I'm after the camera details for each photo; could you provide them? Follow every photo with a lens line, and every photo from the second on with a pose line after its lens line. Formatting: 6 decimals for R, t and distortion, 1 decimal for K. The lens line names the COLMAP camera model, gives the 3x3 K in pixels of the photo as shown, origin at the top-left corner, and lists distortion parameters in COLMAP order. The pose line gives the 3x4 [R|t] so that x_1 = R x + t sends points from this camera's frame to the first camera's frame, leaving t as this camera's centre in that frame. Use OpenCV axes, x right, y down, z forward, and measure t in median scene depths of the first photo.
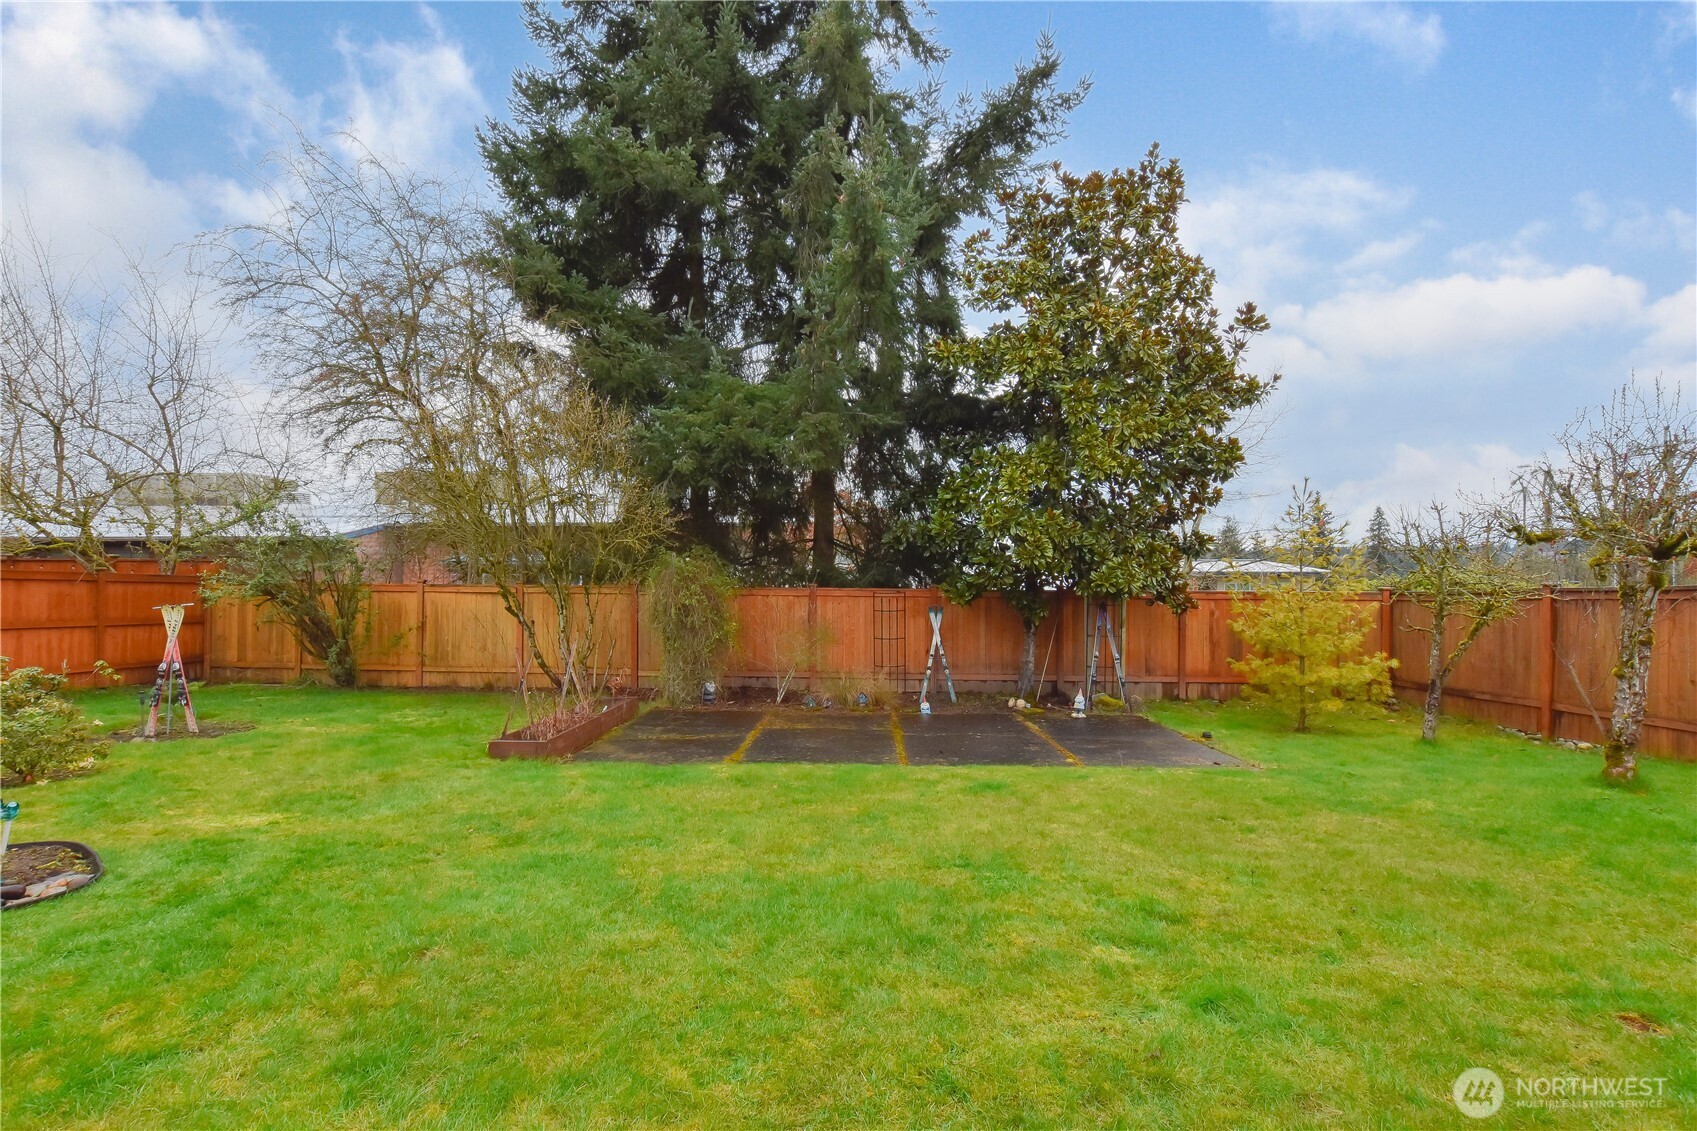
lens RADIAL K [[752.9, 0, 845.7], [0, 752.9, 565.4], [0, 0, 1]] dist [-0.018842, 0.003771]
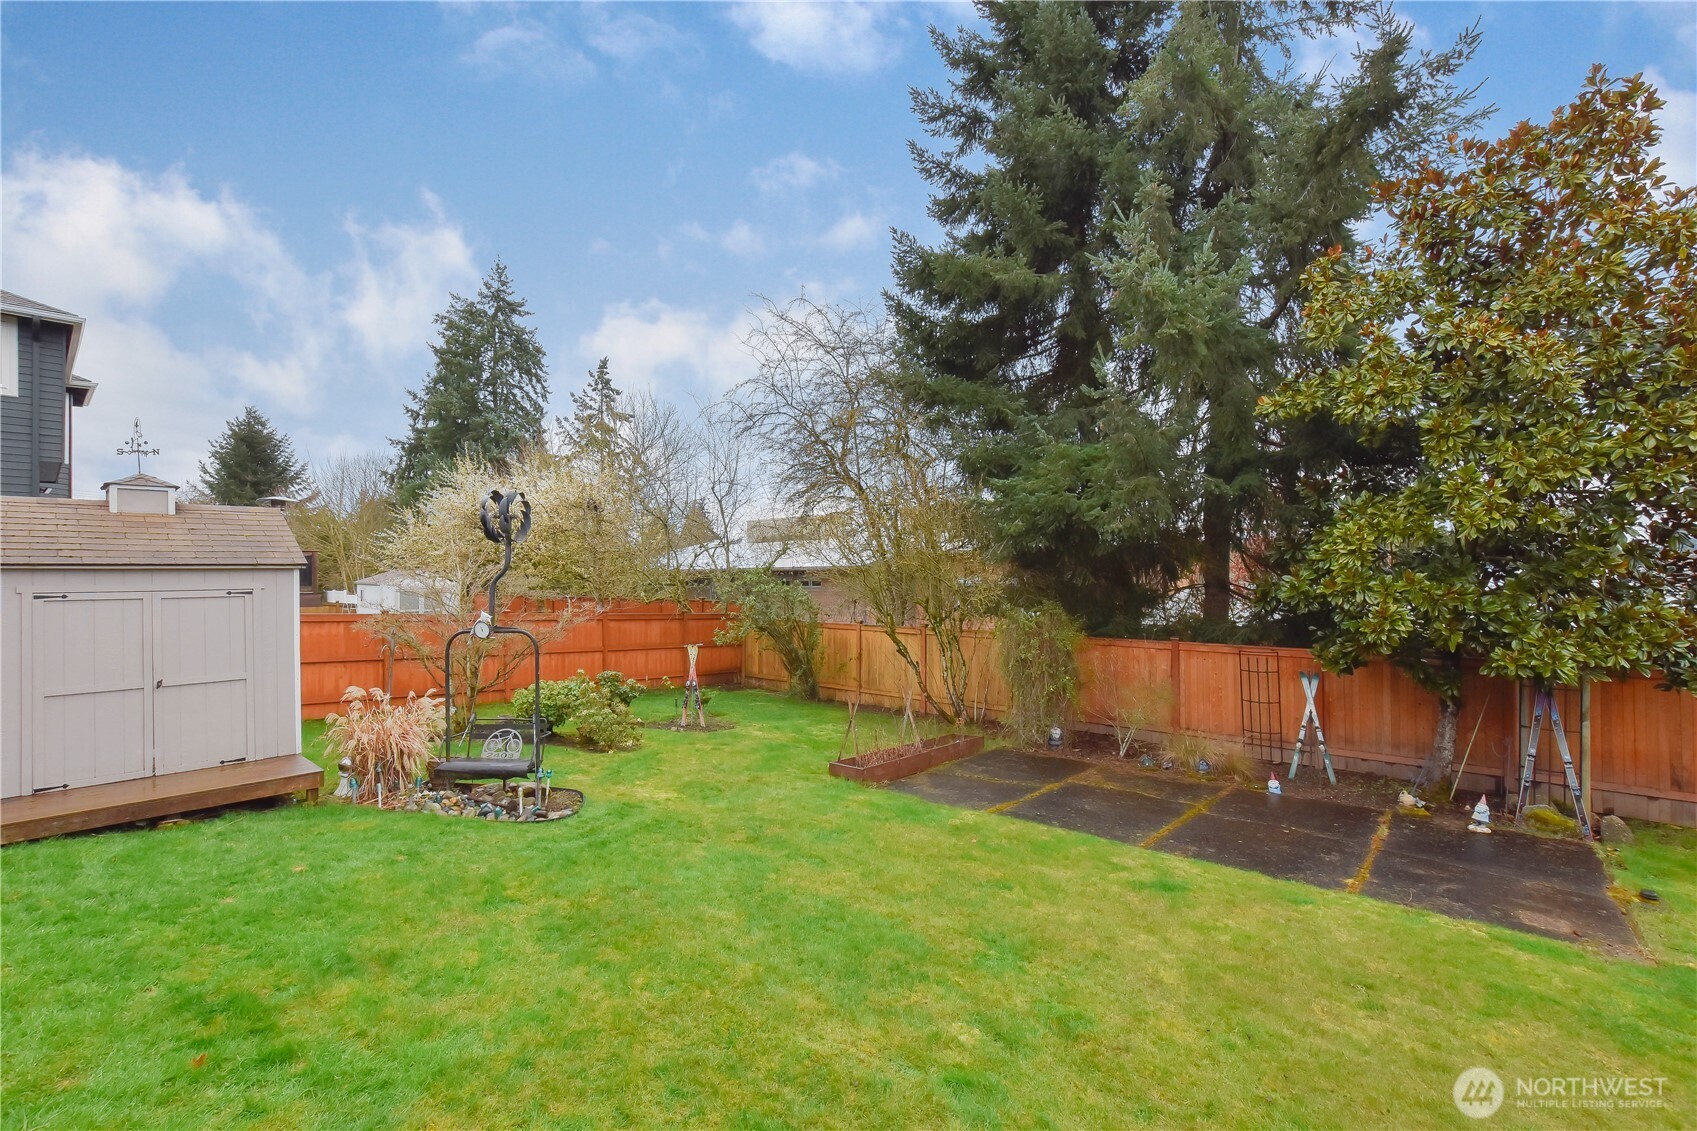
lens RADIAL K [[752.9, 0, 829.6], [0, 752.9, 564.6], [0, 0, 1]] dist [-0.018842, 0.003771]
pose [[0.764859, -0.018873, -0.643922, 0.298347], [0.013254, 0.999820, -0.013560, -0.077041], [0.644062, 0.001837, 0.764971, -0.036222]]
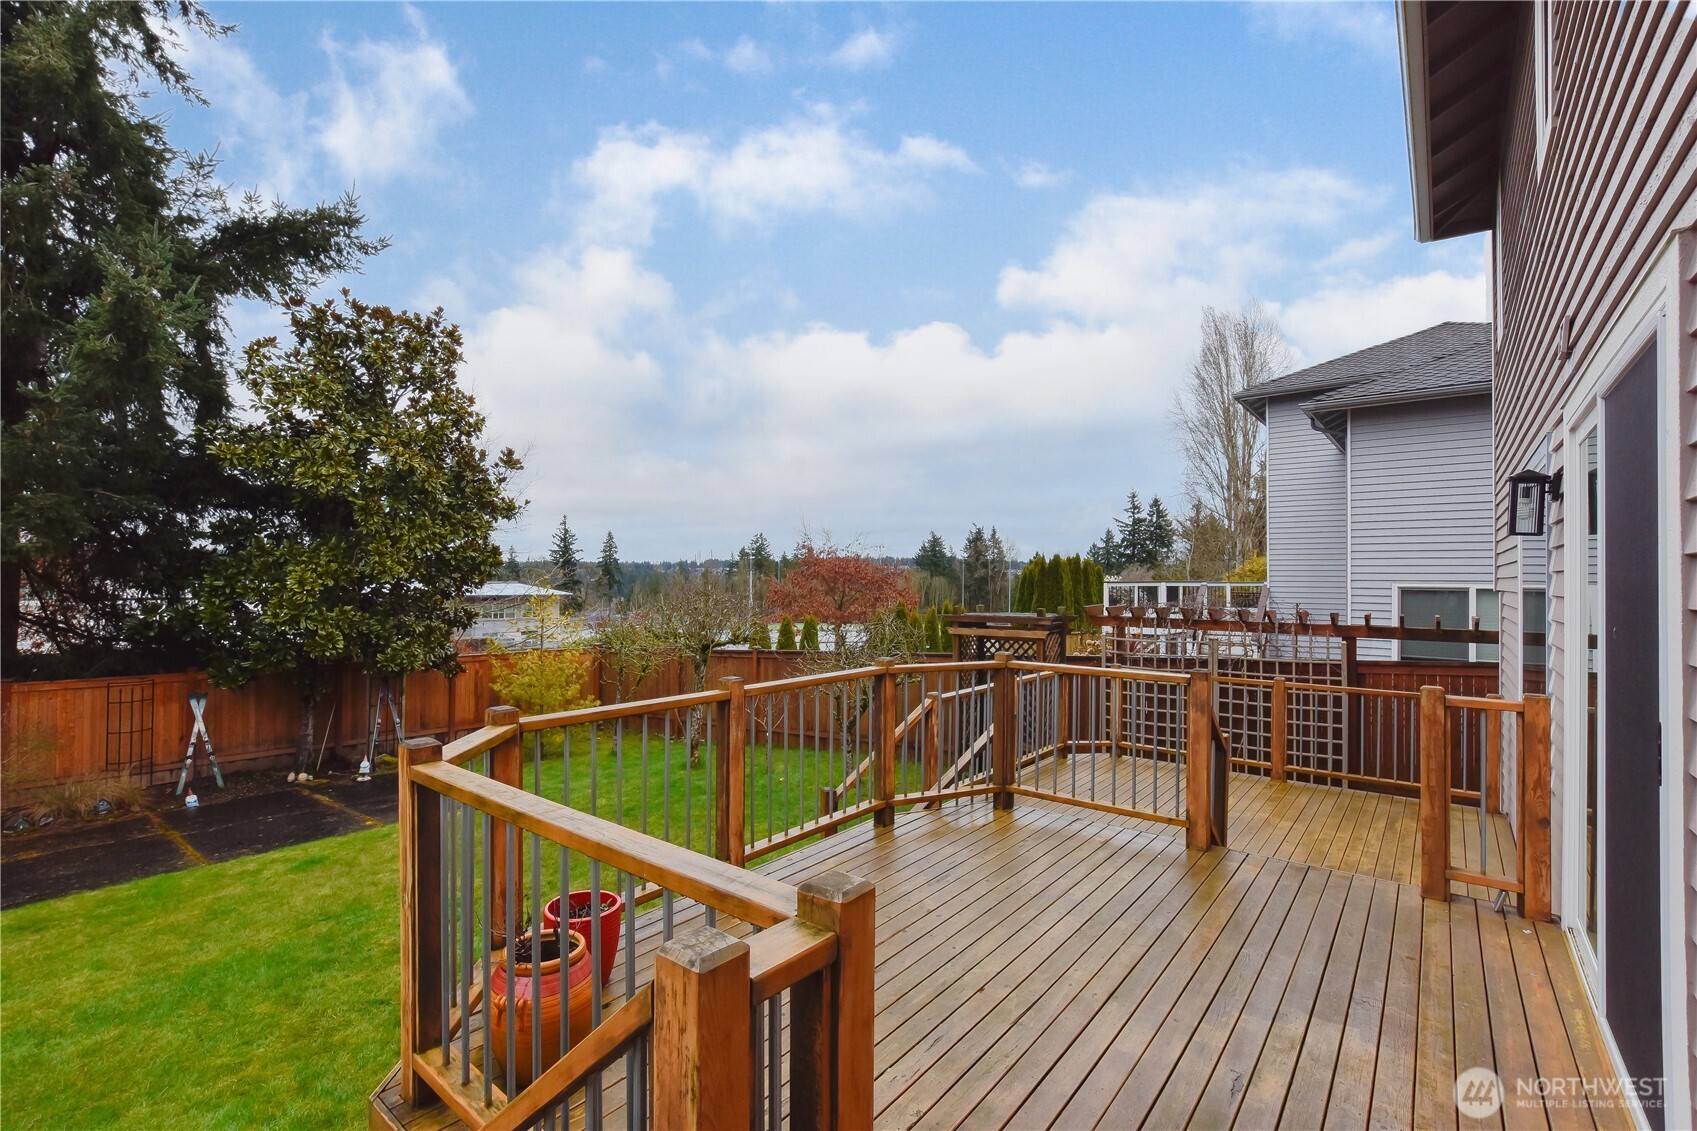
lens RADIAL K [[752.9, 0, 841.2], [0, 752.9, 566.0], [0, 0, 1]] dist [-0.018842, 0.003771]
pose [[0.608561, 0.015652, 0.793352, -0.164694], [-0.006133, 0.999868, -0.015022, -0.118052], [-0.793483, 0.004276, 0.608577, -0.295434]]
